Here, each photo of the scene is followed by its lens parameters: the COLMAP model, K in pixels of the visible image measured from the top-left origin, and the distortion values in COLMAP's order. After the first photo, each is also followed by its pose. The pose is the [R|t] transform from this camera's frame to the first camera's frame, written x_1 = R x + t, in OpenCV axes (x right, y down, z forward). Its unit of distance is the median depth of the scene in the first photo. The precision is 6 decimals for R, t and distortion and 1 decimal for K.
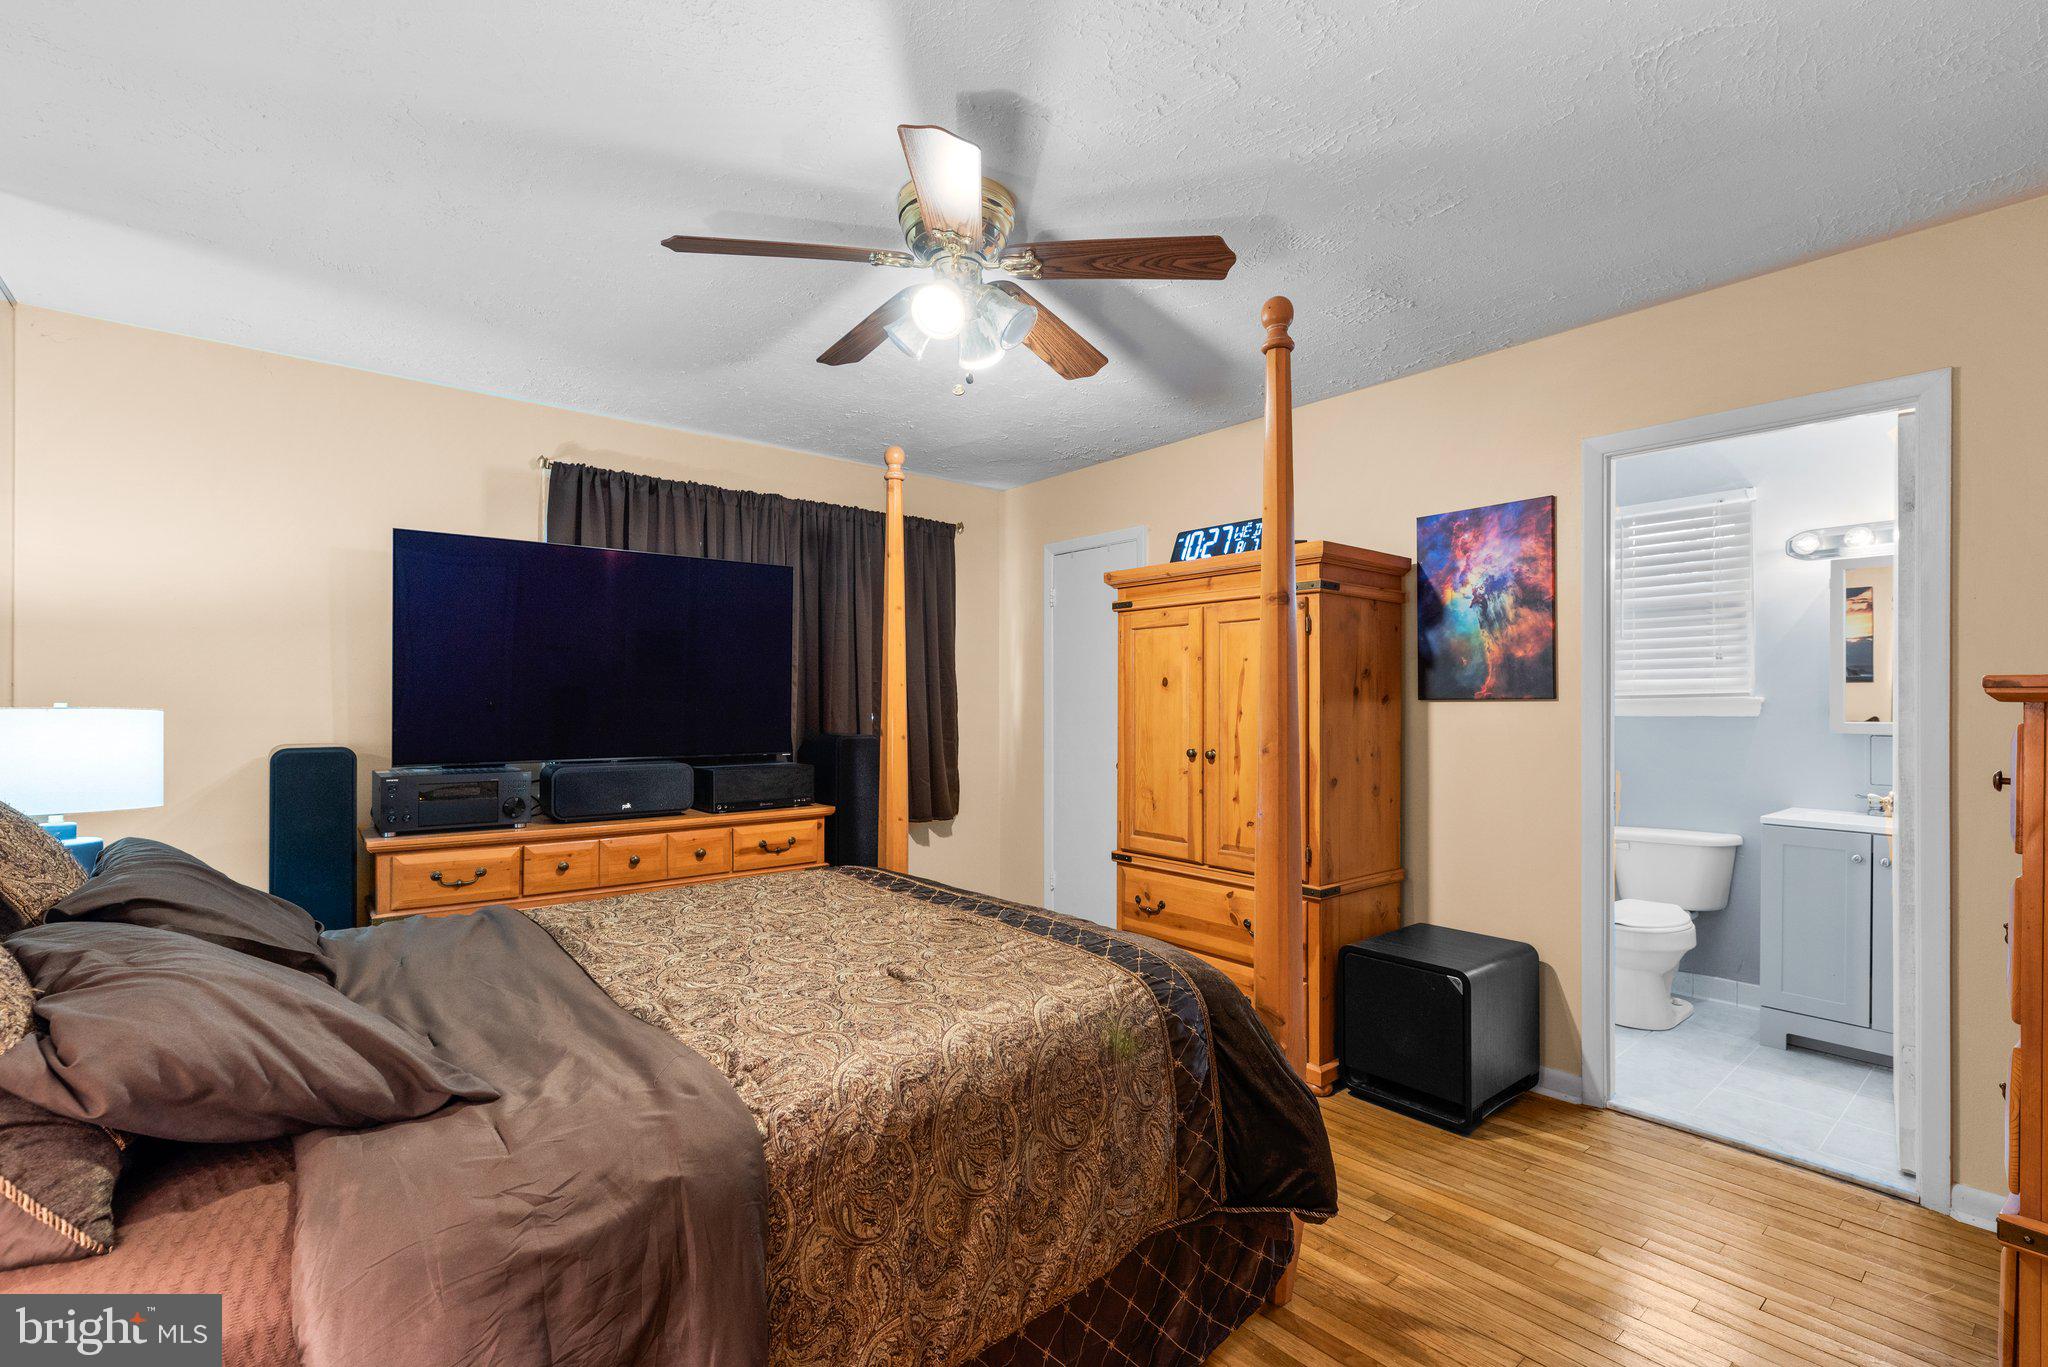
lens RADIAL K [[923.4, 0, 1022.6], [0, 923.4, 693.5], [0, 0, 1]] dist [0.005020, 0.000206]
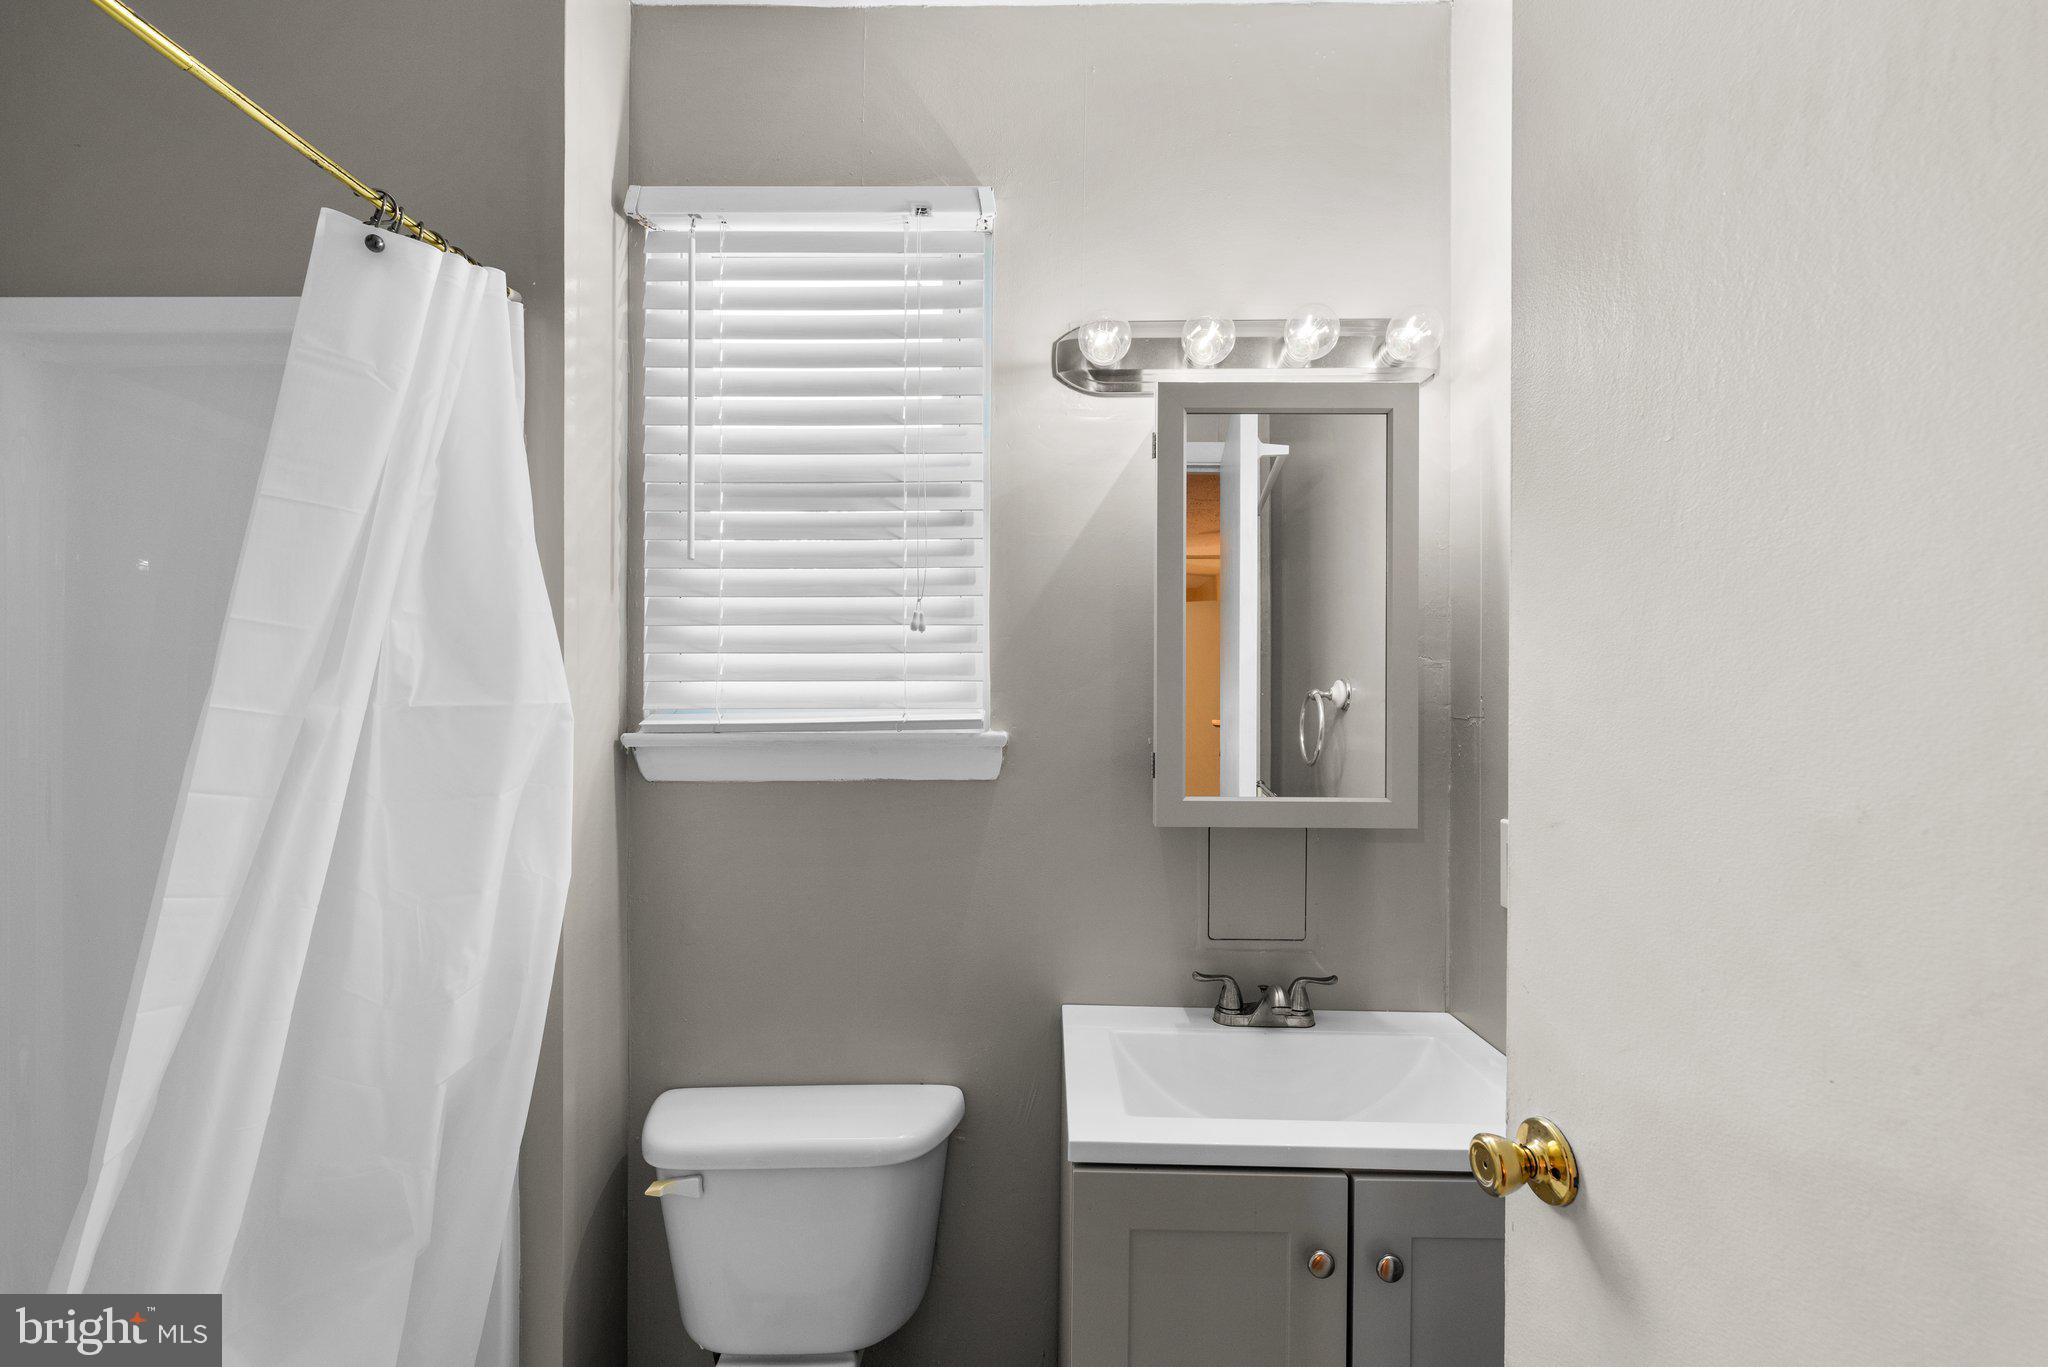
lens RADIAL K [[923.4, 0, 1024.5], [0, 923.4, 689.7], [0, 0, 1]] dist [0.005020, 0.000206]
pose [[0.651621, 0.007738, 0.758506, 0.498761], [-0.004815, 0.999970, -0.006065, -0.011281], [-0.758530, 0.000300, 0.651638, 0.726793]]
